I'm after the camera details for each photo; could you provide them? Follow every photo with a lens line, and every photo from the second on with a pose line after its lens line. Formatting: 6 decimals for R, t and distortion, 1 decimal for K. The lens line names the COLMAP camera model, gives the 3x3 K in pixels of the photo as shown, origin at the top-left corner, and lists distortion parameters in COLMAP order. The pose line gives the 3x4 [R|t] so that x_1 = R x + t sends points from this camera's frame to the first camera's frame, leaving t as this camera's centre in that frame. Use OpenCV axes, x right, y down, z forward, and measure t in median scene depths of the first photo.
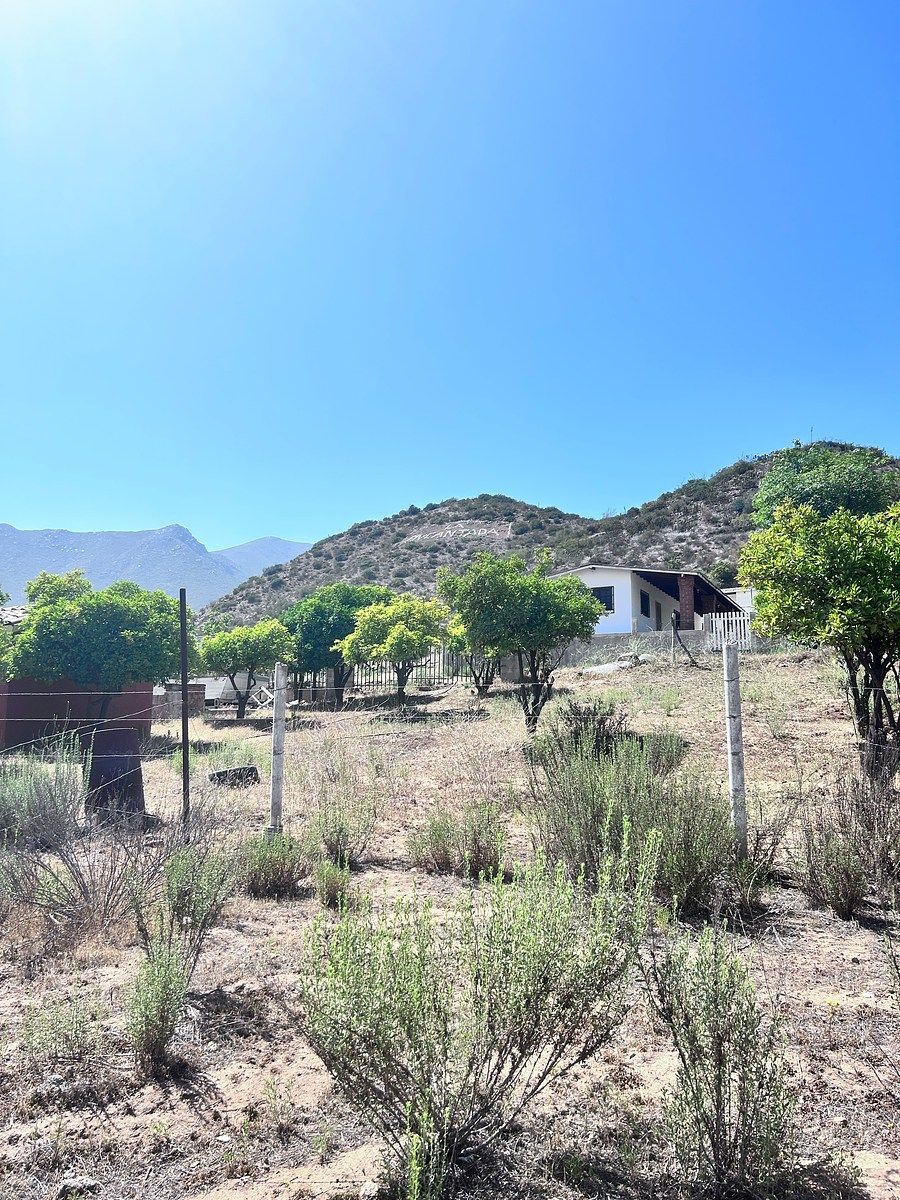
lens RADIAL K [[905.0, 0, 450.4], [0, 905.0, 610.9], [0, 0, 1]] dist [0.045063, -0.002495]
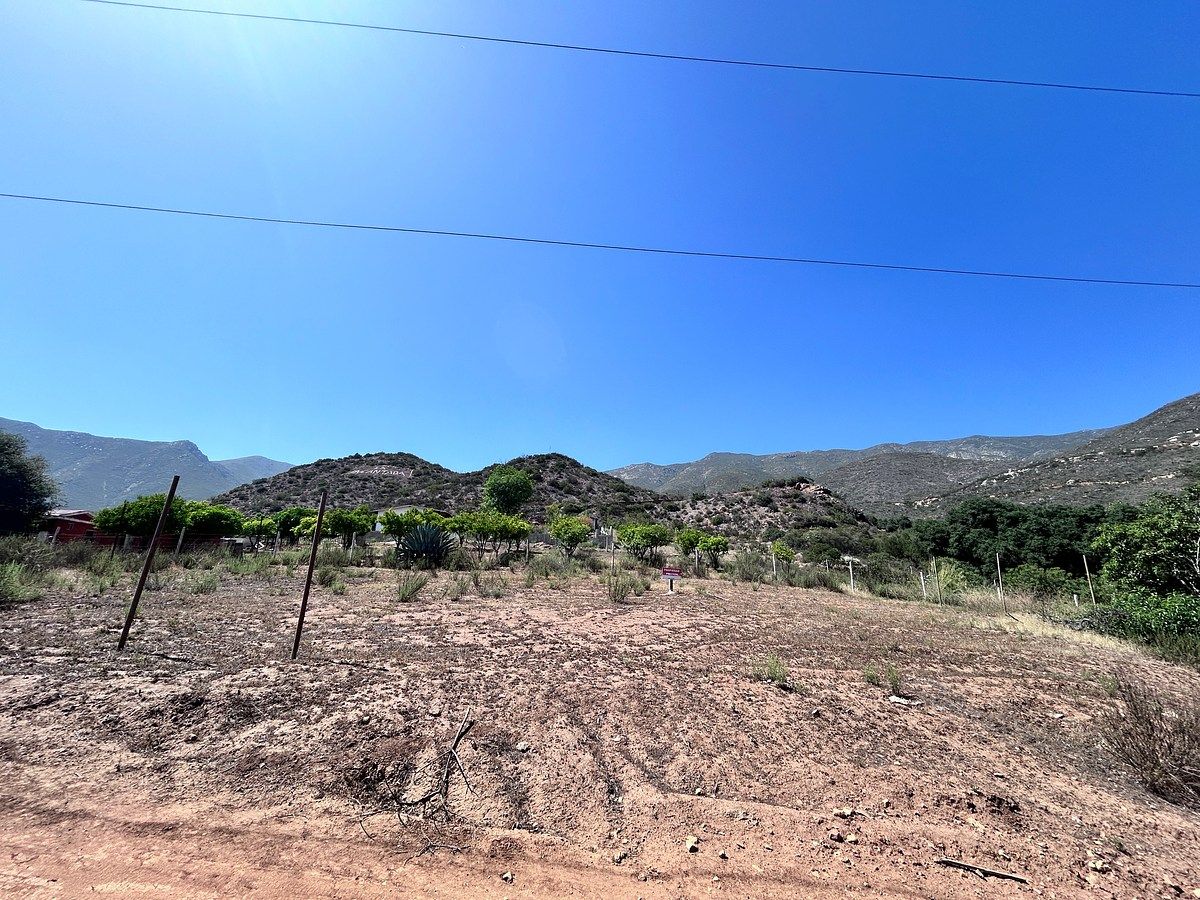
lens RADIAL K [[496.0, 0, 605.5], [0, 496.0, 454.5], [0, 0, 1]] dist [-0.006368, 0.001456]
pose [[0.907931, 0.126093, 0.399702, 0.212682], [-0.071822, 0.986372, -0.148024, -0.061343], [-0.412920, 0.105688, 0.904614, -1.547028]]
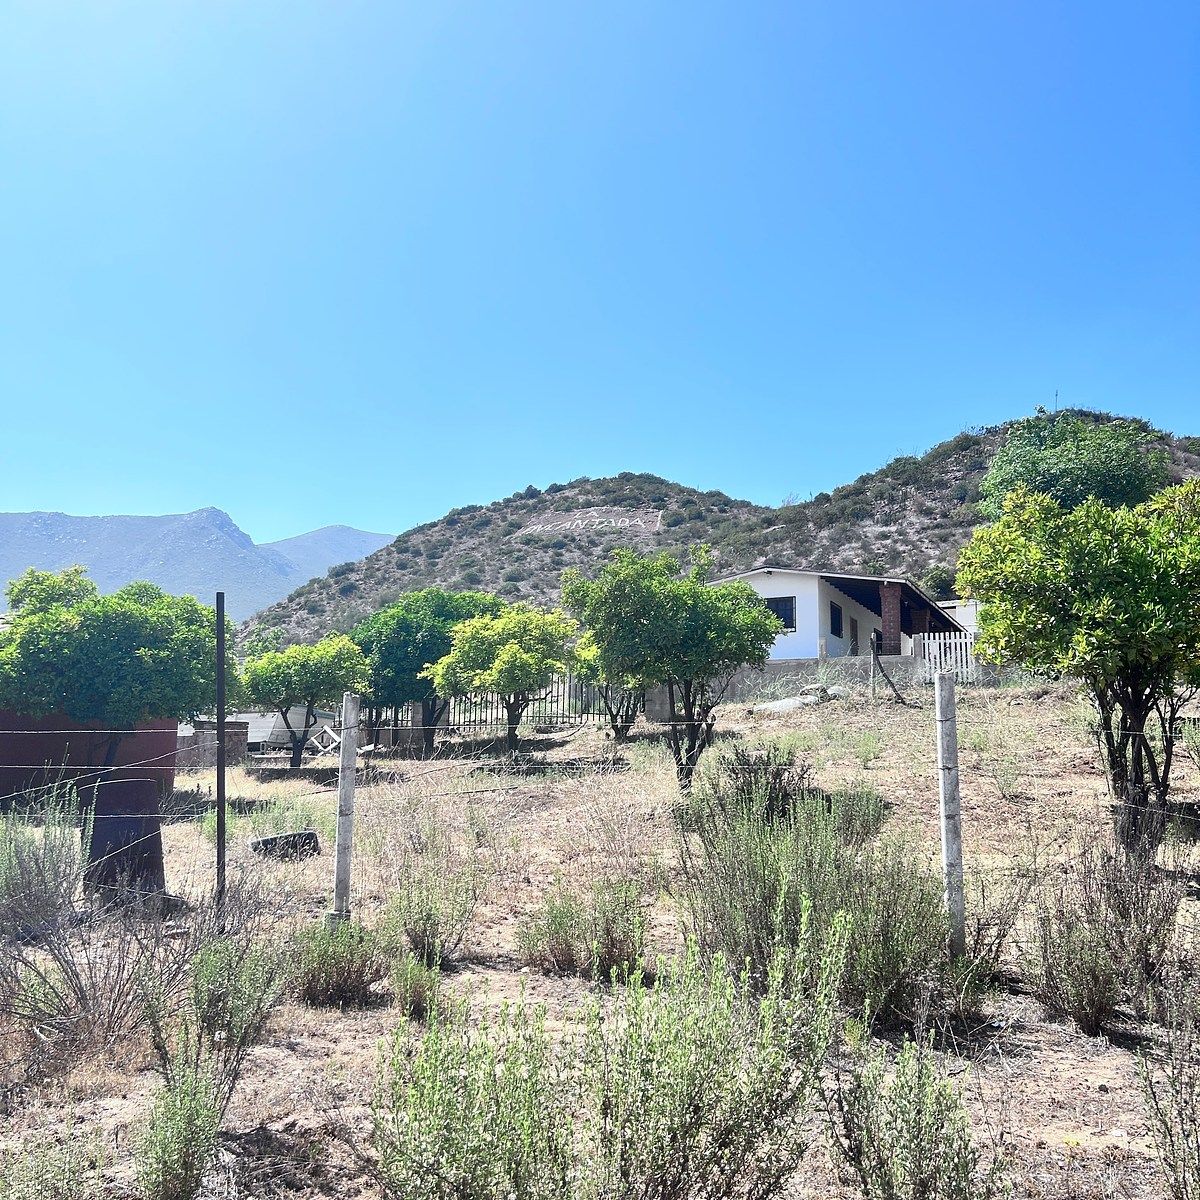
lens RADIAL K [[1207.4, 0, 611.4], [0, 1207.4, 599.0], [0, 0, 1]] dist [0.047714, 0.000000]
pose [[0.999599, 0.010874, 0.026143, 0.000488], [-0.010259, 0.999670, -0.023544, 0.000741], [-0.026390, 0.023266, 0.999381, -0.005636]]
